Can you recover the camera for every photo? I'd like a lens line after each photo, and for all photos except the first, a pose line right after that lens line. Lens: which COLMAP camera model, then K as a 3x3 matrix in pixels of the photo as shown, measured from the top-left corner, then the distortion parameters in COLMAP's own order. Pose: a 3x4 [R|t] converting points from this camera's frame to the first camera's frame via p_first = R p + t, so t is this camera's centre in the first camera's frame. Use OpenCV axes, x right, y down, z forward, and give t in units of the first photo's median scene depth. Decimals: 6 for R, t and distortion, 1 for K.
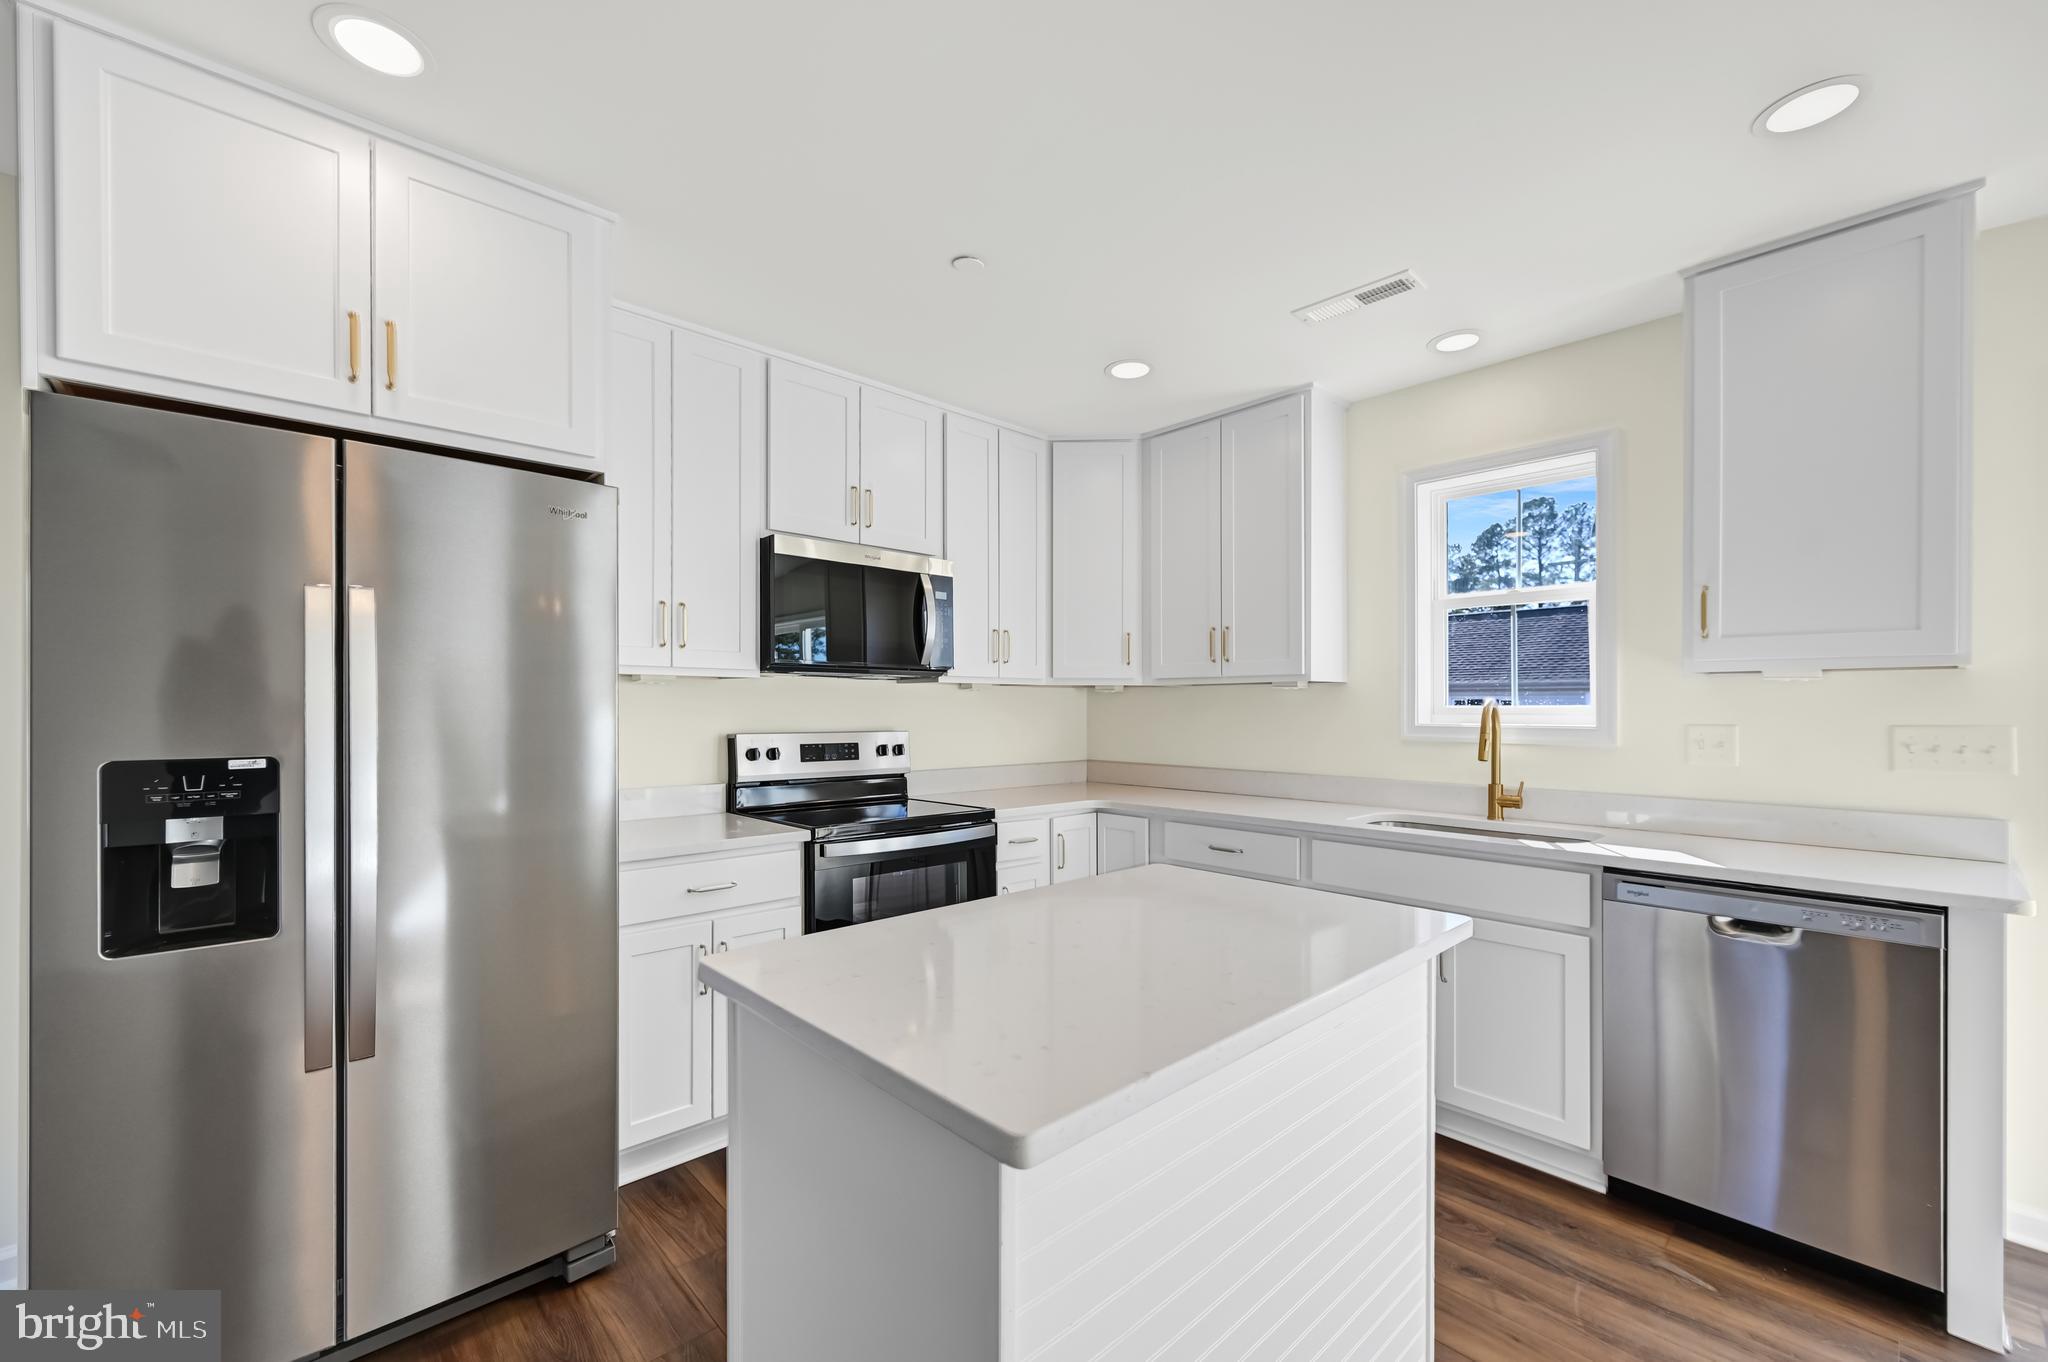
lens RADIAL K [[862.1, 0, 1029.4], [0, 862.1, 708.9], [0, 0, 1]] dist [-0.001532, 0.000167]
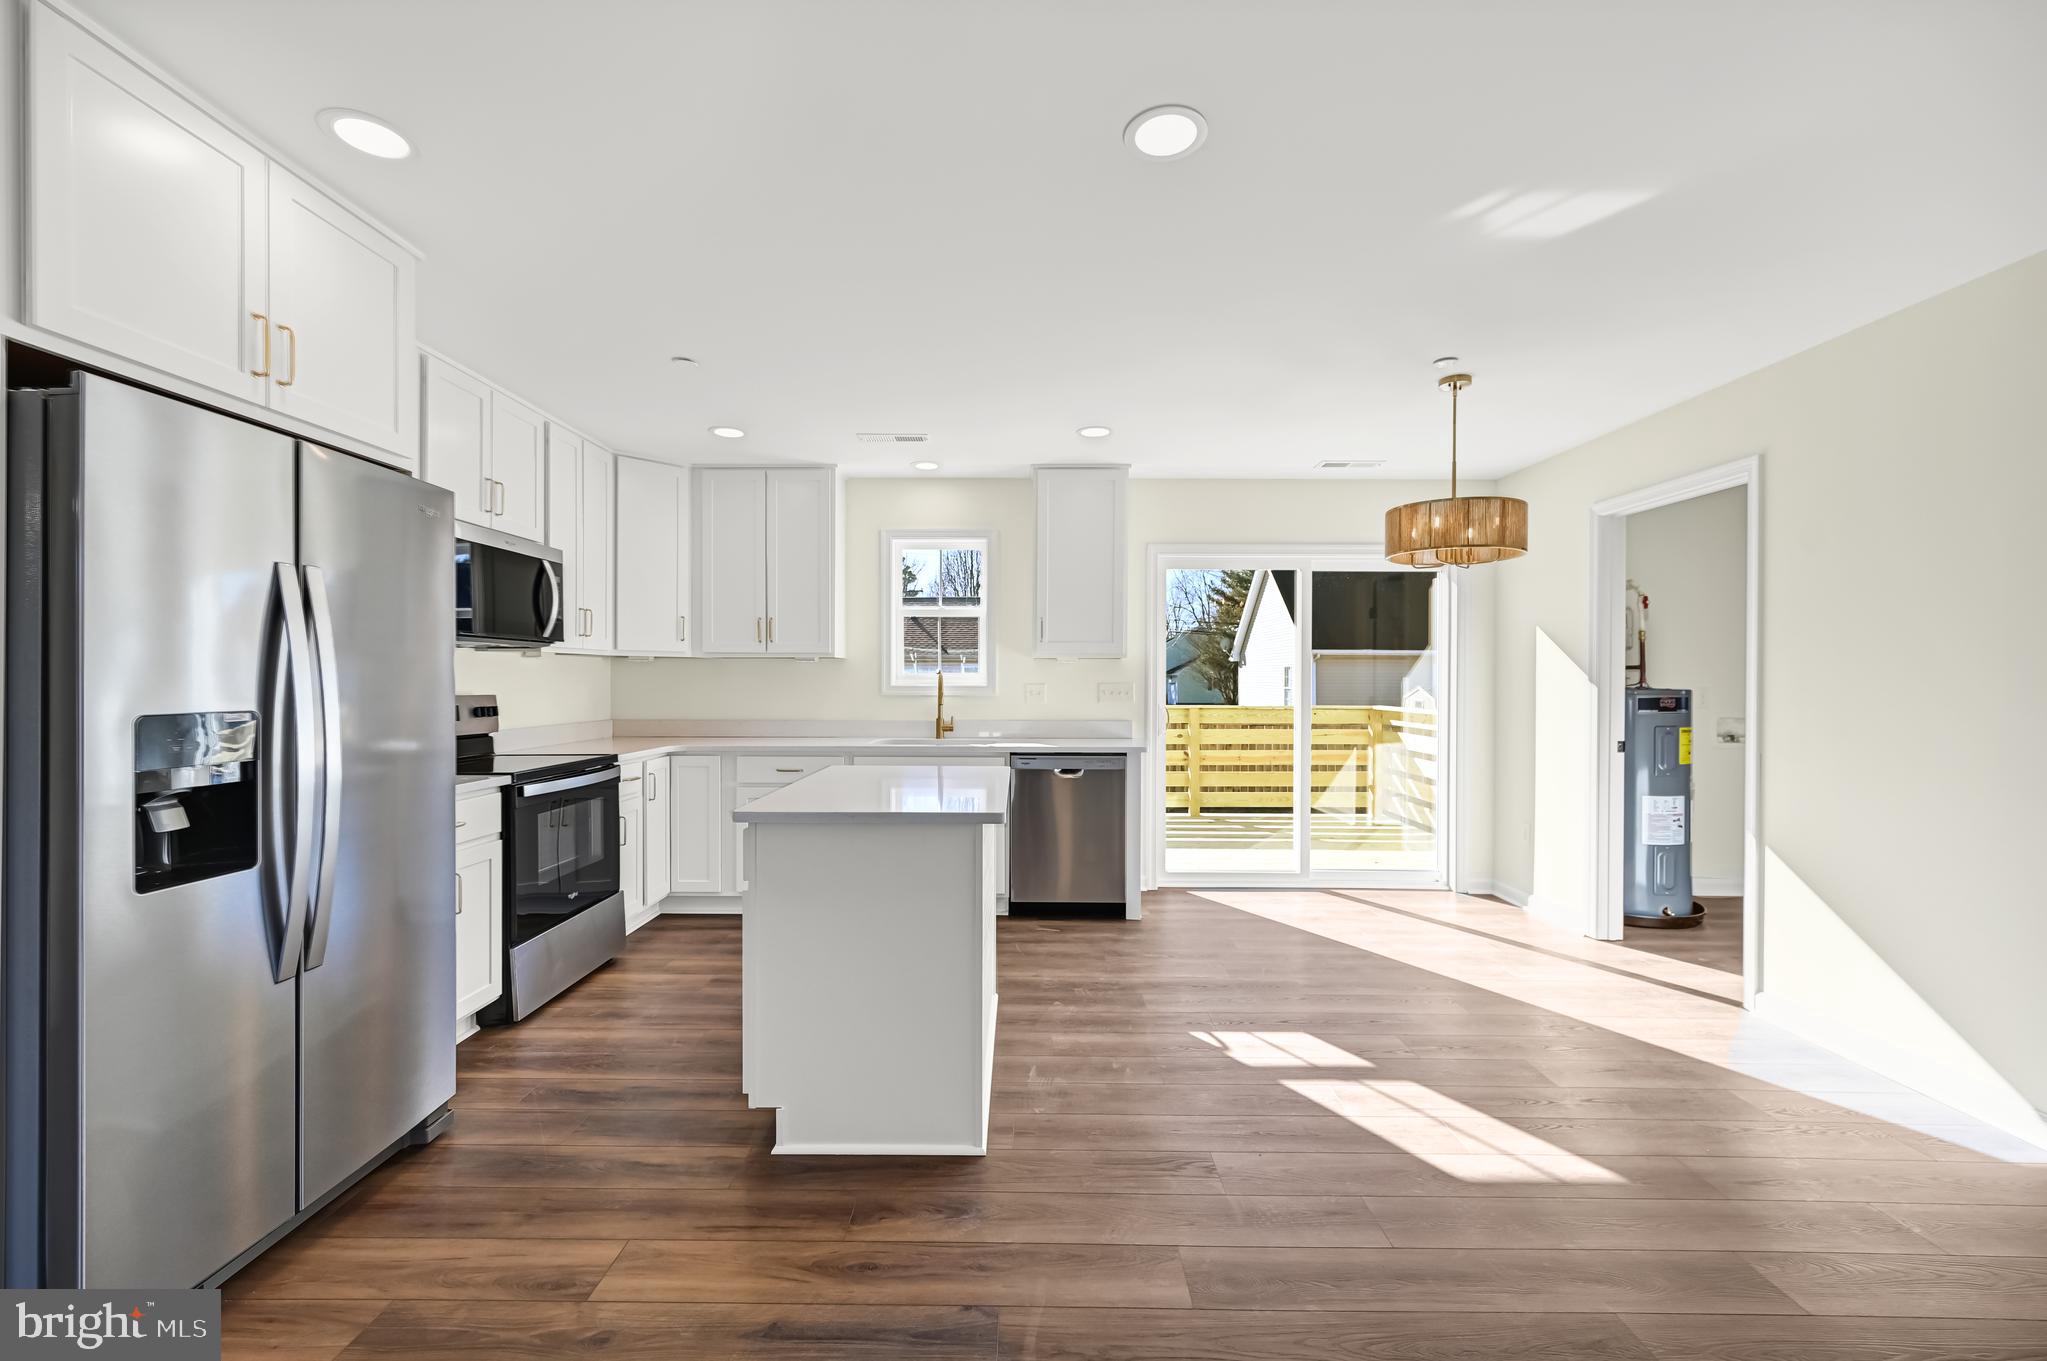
lens RADIAL K [[824.7, 0, 1023.5], [0, 824.7, 680.5], [0, 0, 1]] dist [-0.000515, 0.000095]
pose [[0.695035, -0.000200, 0.718976, -0.543123], [-0.000057, 1.000000, 0.000333, 0.008900], [-0.718976, -0.000273, 0.695035, -0.288490]]
